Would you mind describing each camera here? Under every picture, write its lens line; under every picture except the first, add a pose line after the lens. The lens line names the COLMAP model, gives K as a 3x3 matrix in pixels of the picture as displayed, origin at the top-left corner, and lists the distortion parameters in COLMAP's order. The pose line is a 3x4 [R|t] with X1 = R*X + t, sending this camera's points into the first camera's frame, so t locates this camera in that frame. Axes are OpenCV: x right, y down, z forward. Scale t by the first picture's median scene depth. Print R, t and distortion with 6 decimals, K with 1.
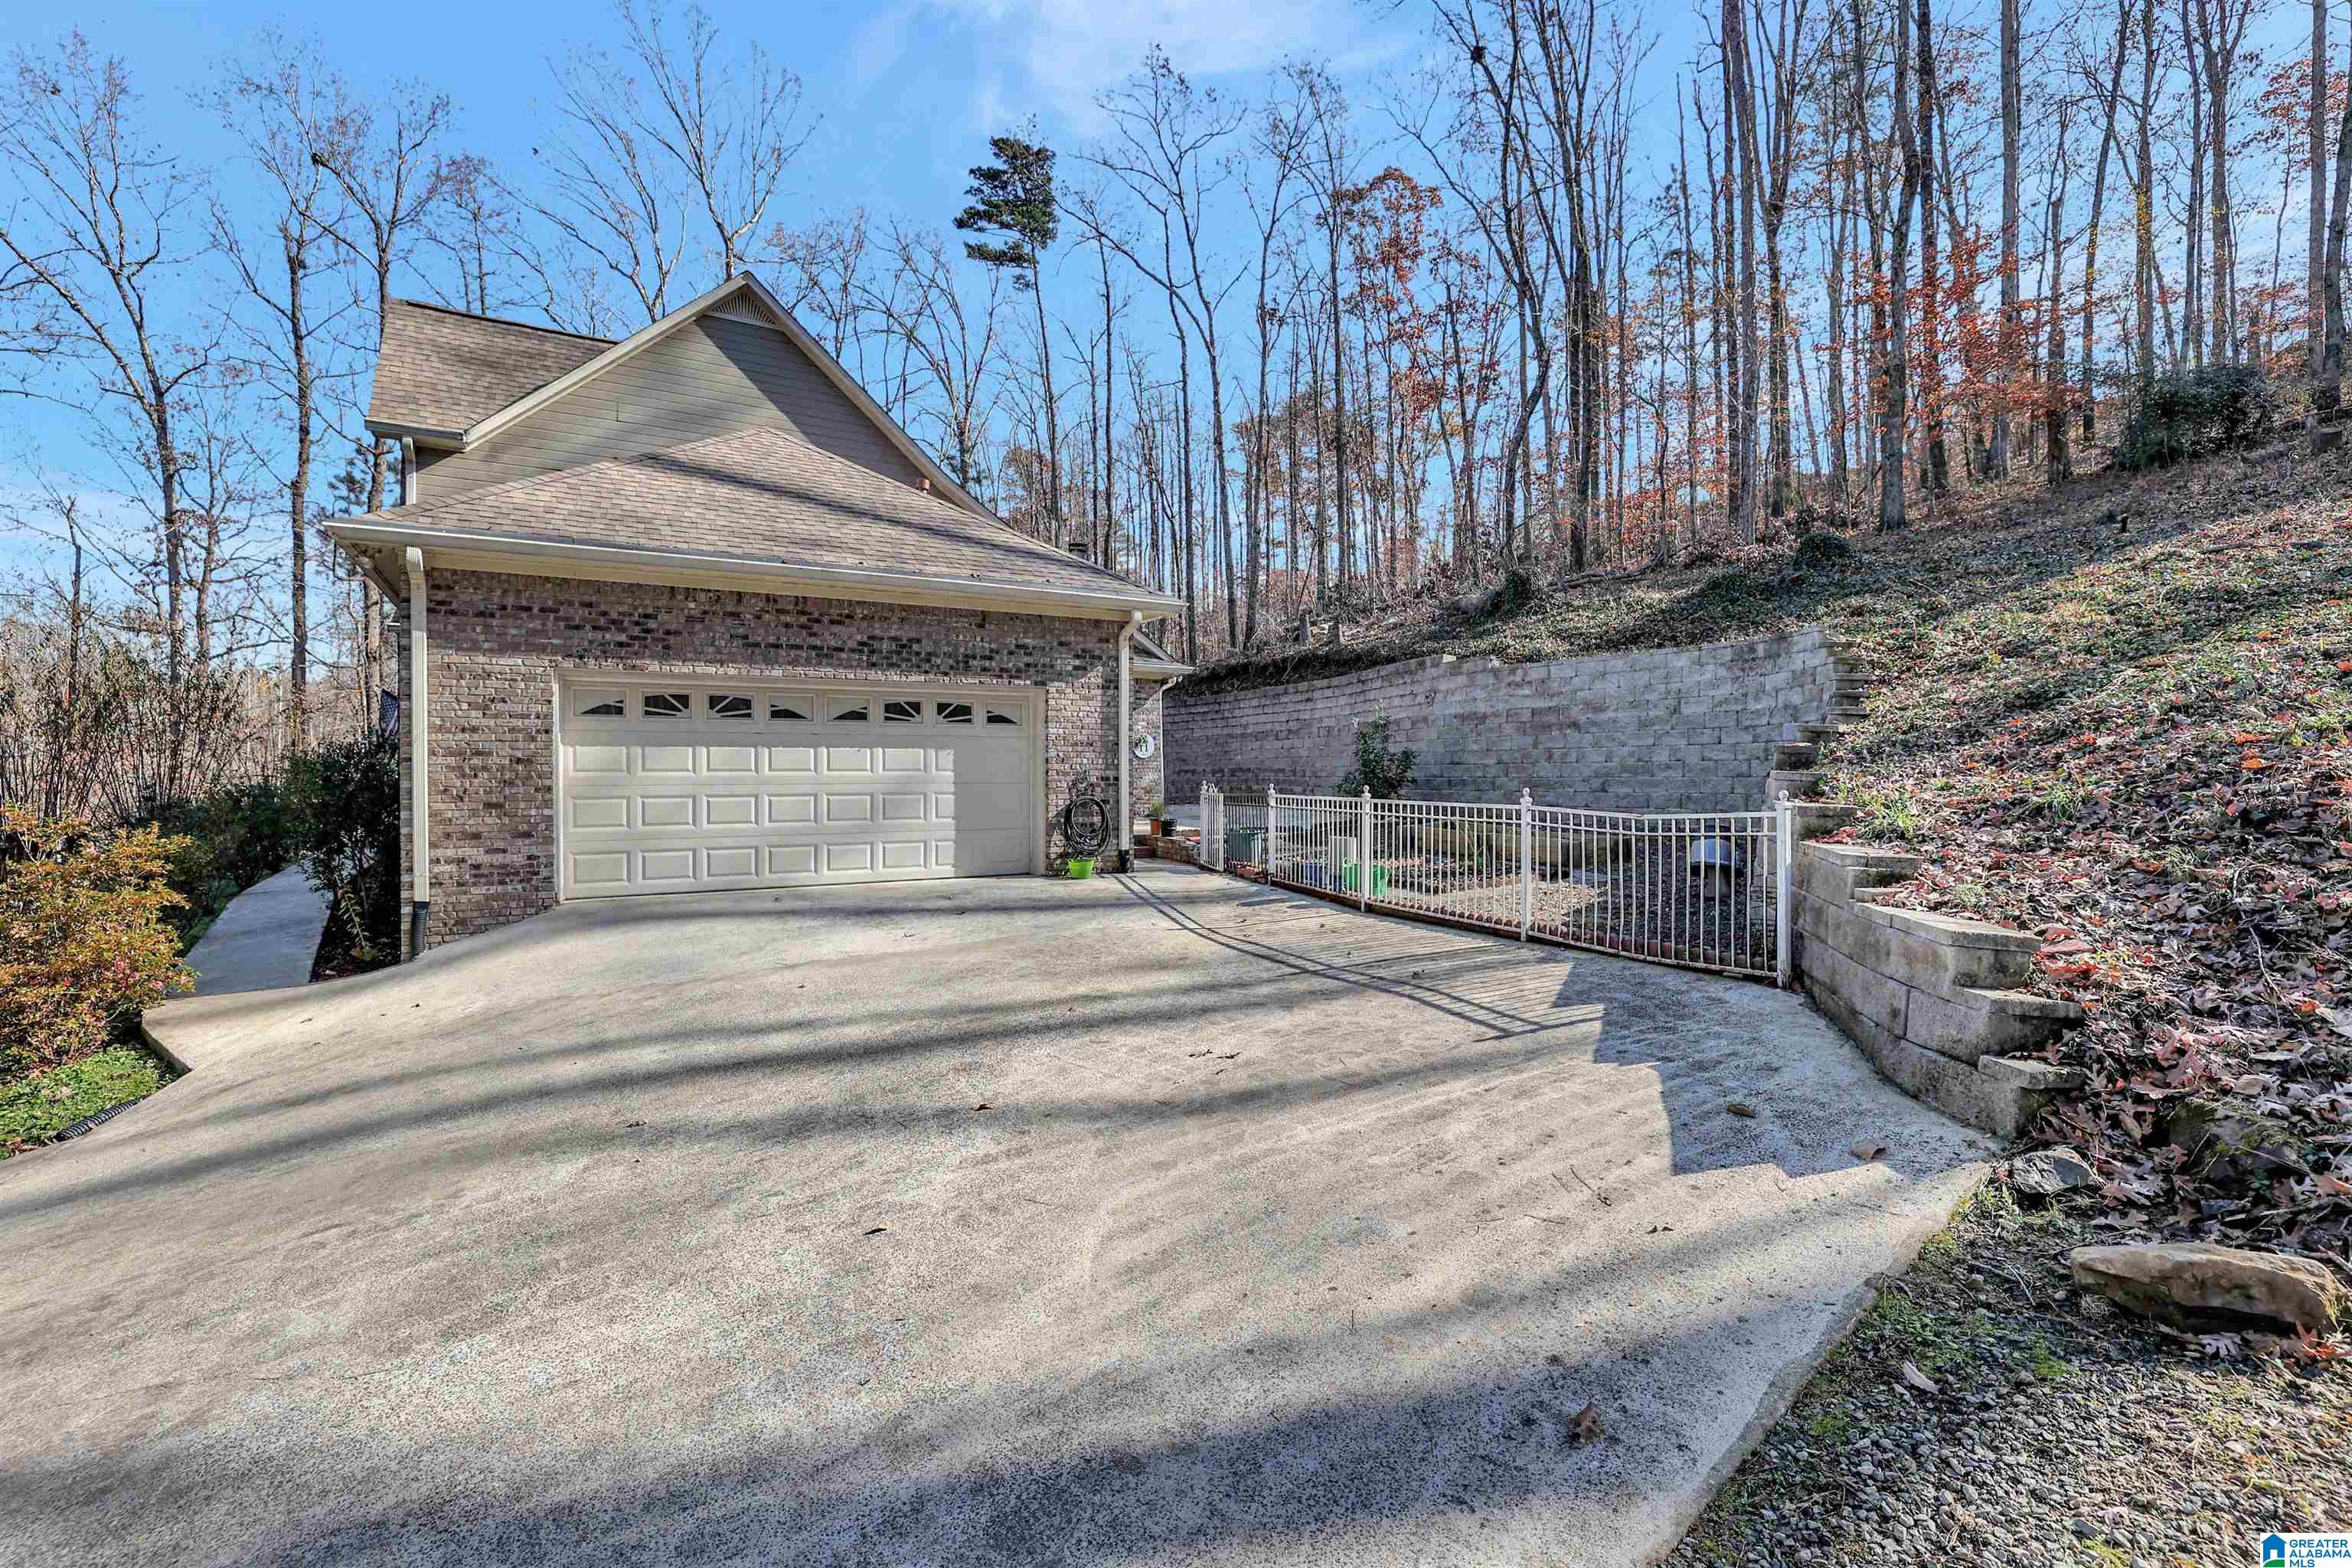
lens RADIAL K [[1022.7, 0, 1192.3], [0, 1022.7, 774.4], [0, 0, 1]] dist [-0.037553, 0.010589]
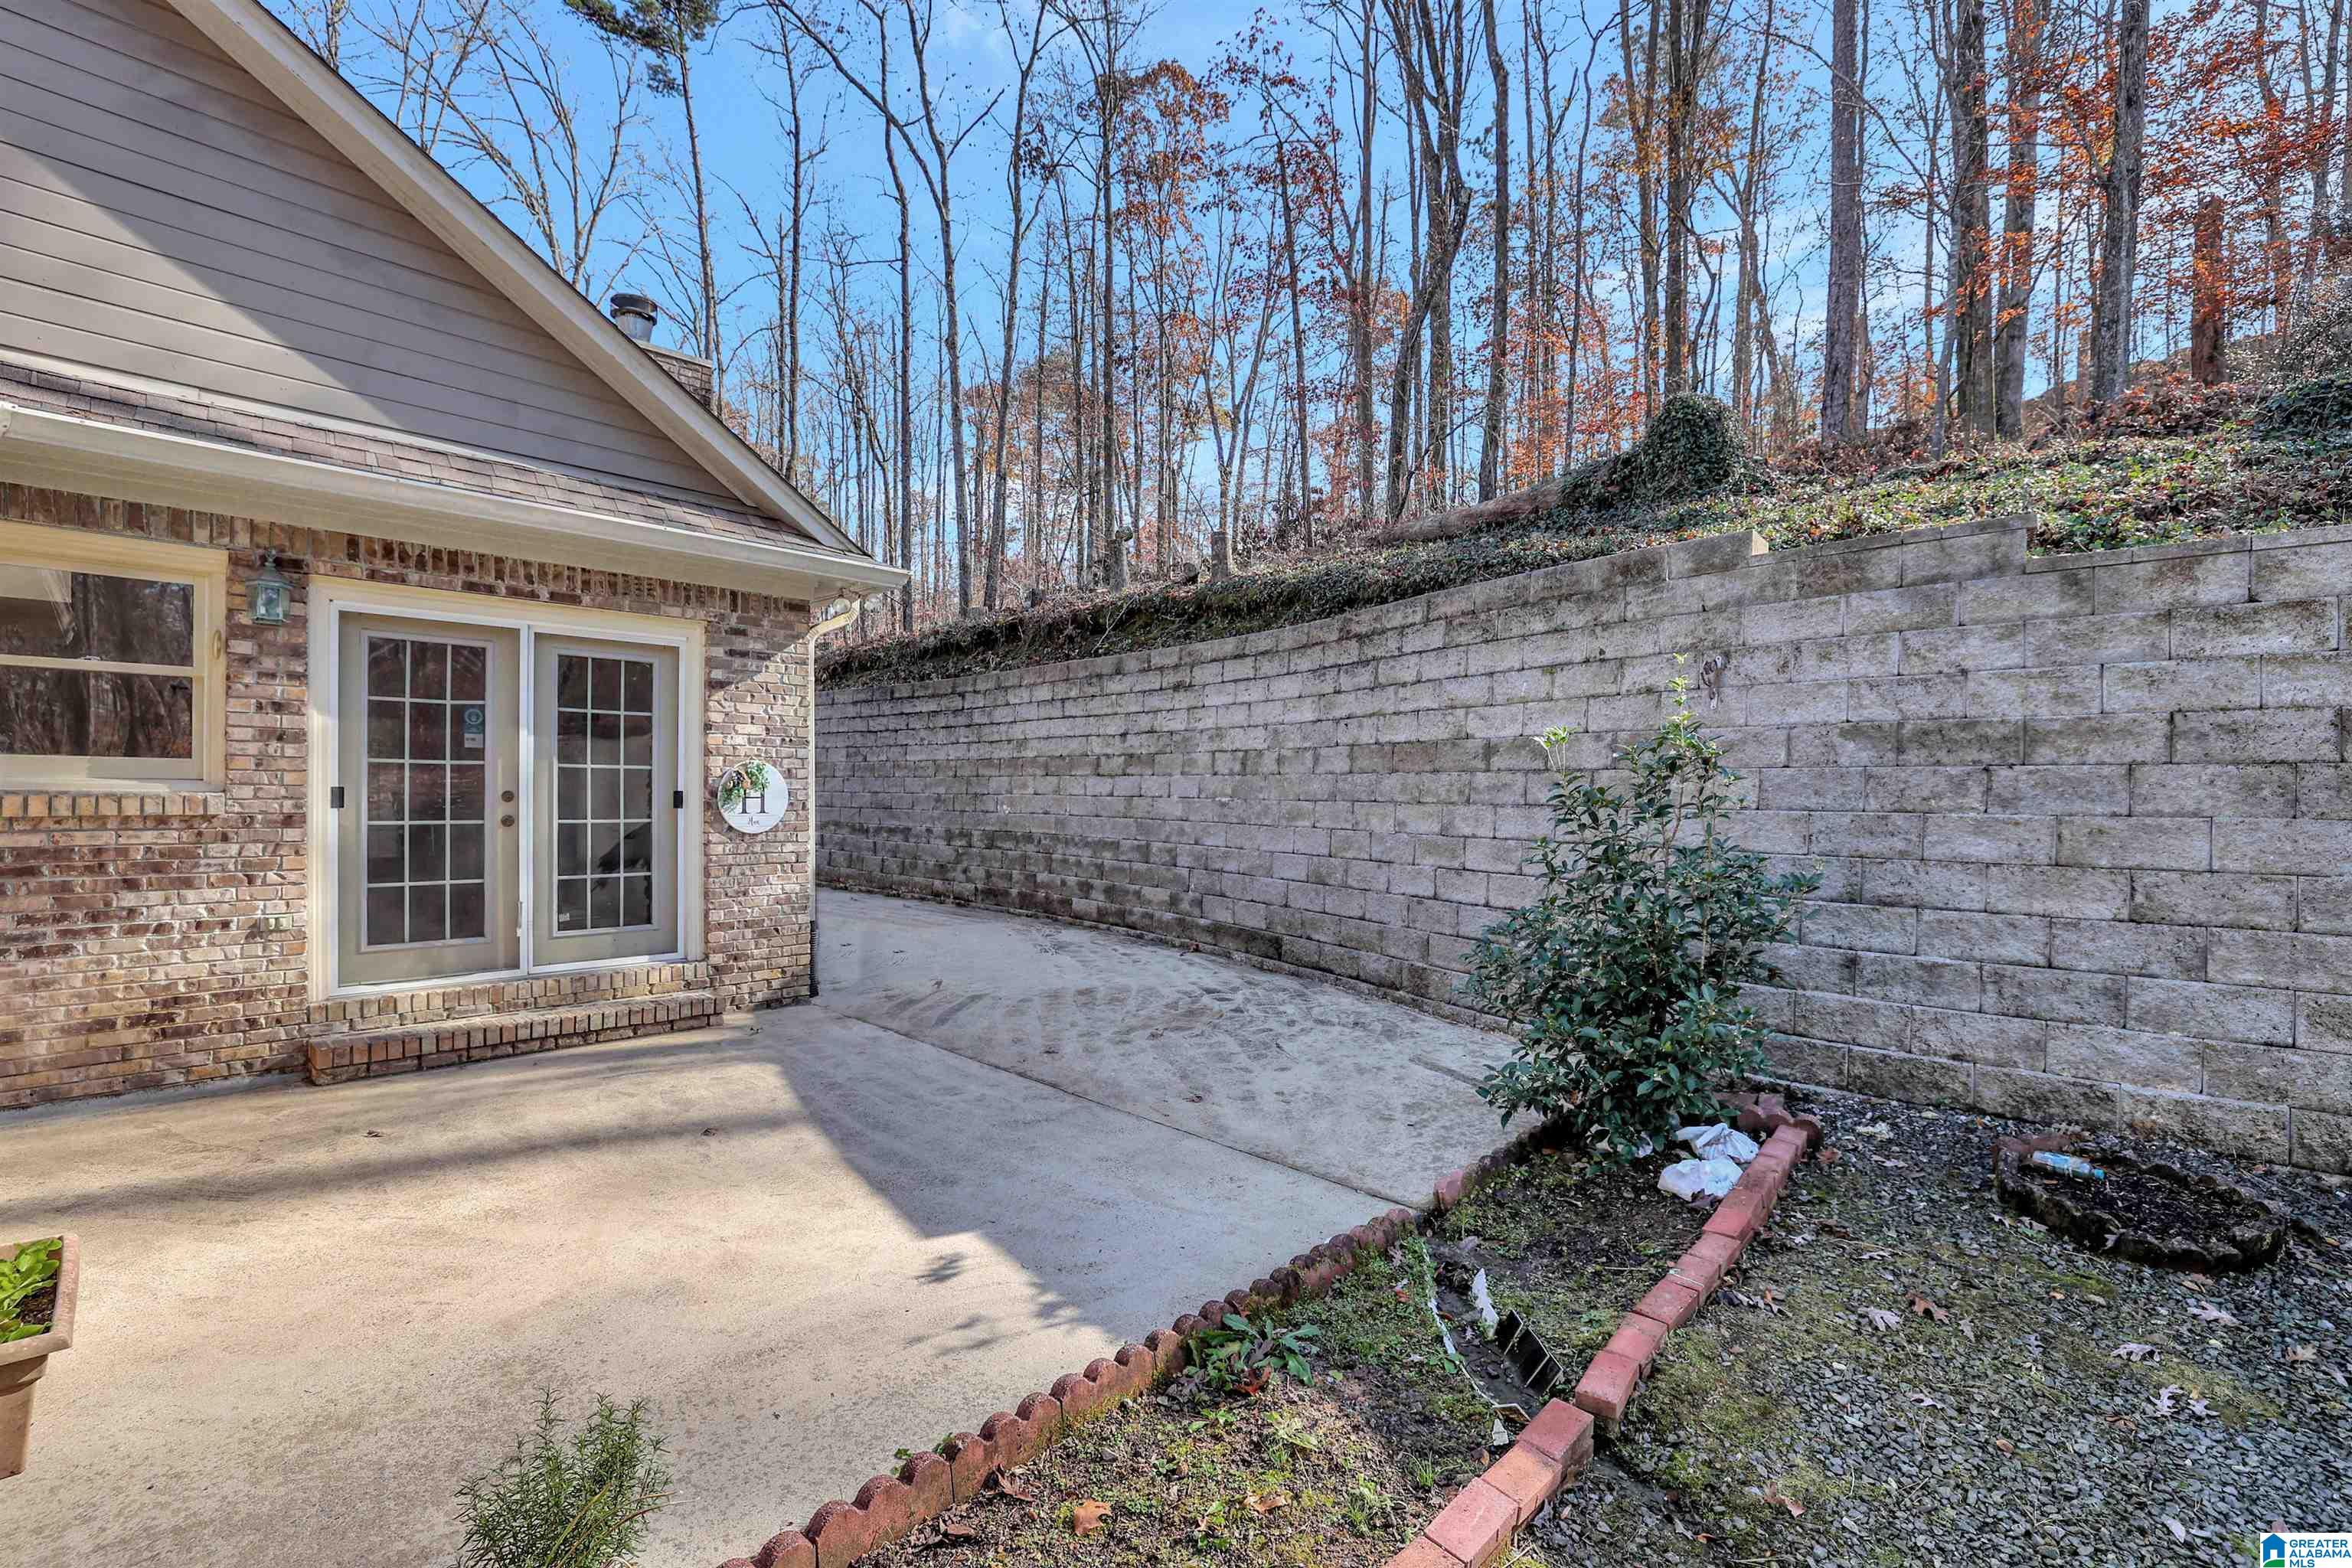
lens RADIAL K [[1022.7, 0, 1163.0], [0, 1022.7, 790.2], [0, 0, 1]] dist [-0.037553, 0.010589]
pose [[0.969642, 0.013703, 0.244147, 0.001431], [-0.013827, 0.999904, -0.001202, -0.033440], [-0.244139, -0.002210, 0.969738, 0.684582]]
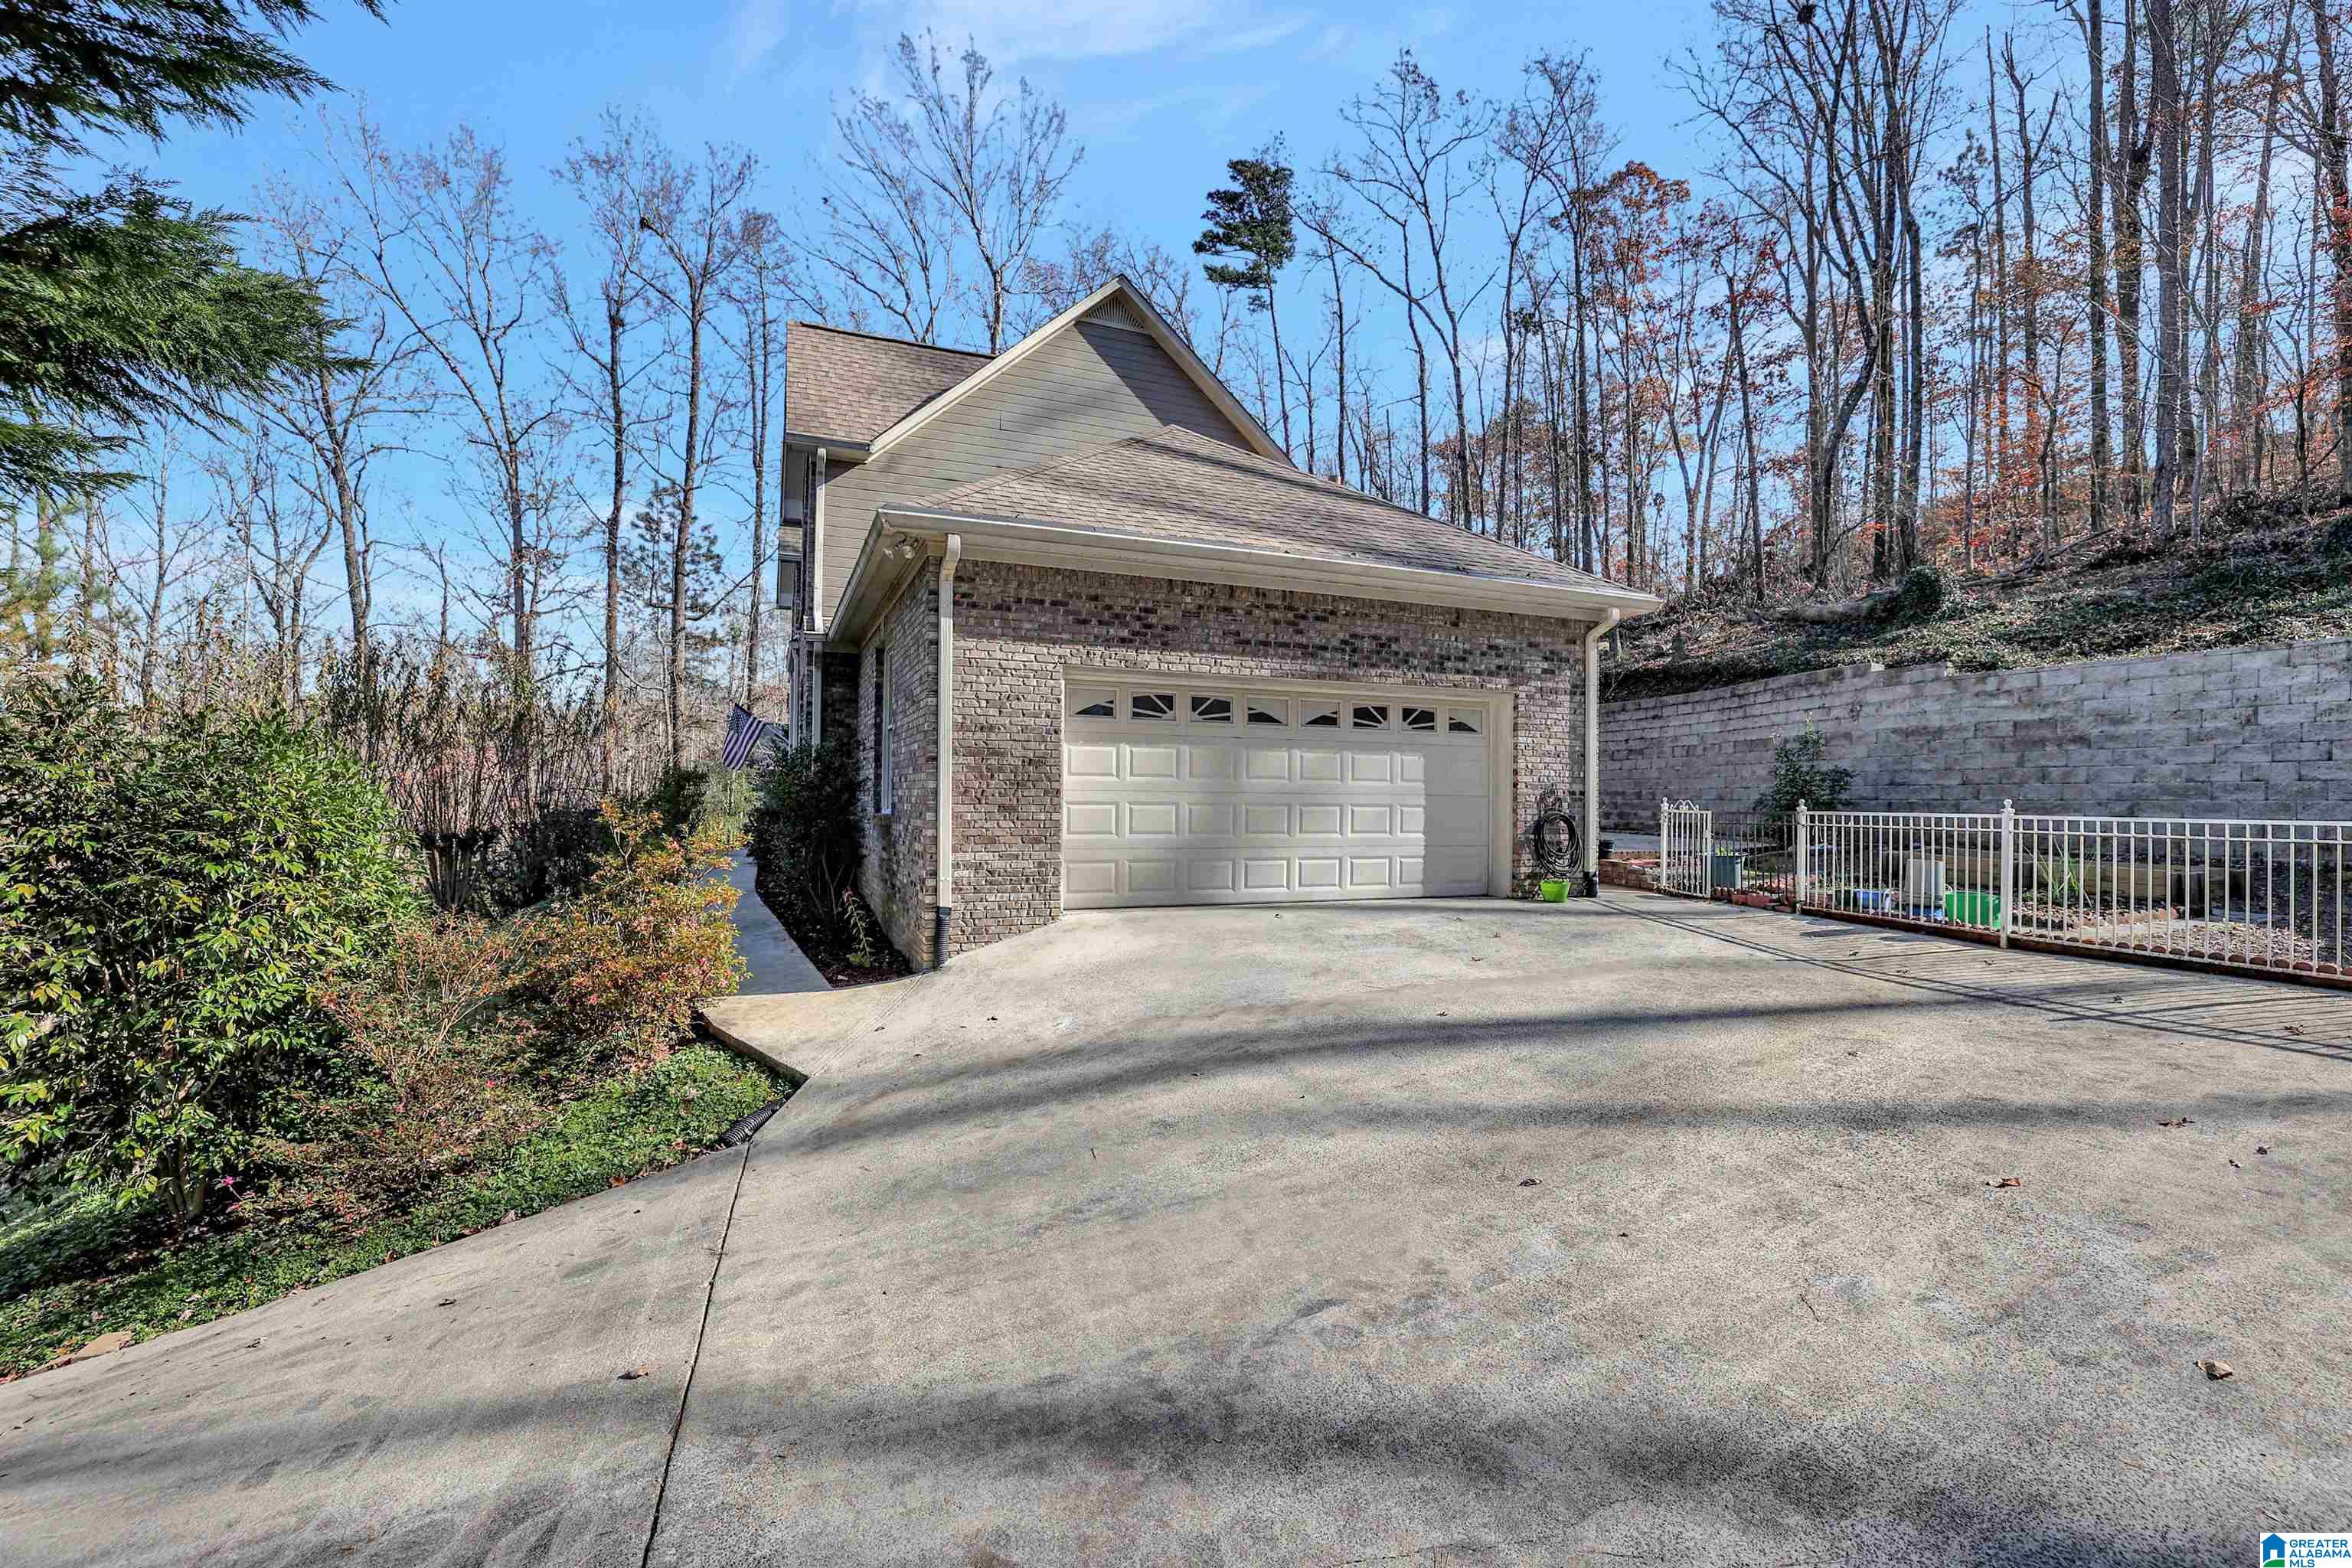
lens RADIAL K [[1022.7, 0, 1183.2], [0, 1022.7, 792.4], [0, 0, 1]] dist [-0.037553, 0.010589]
pose [[0.986336, 0.011619, -0.164336, -0.181817], [-0.013533, 0.999853, -0.010535, 0.011595], [0.164190, 0.012615, 0.986348, 0.036935]]
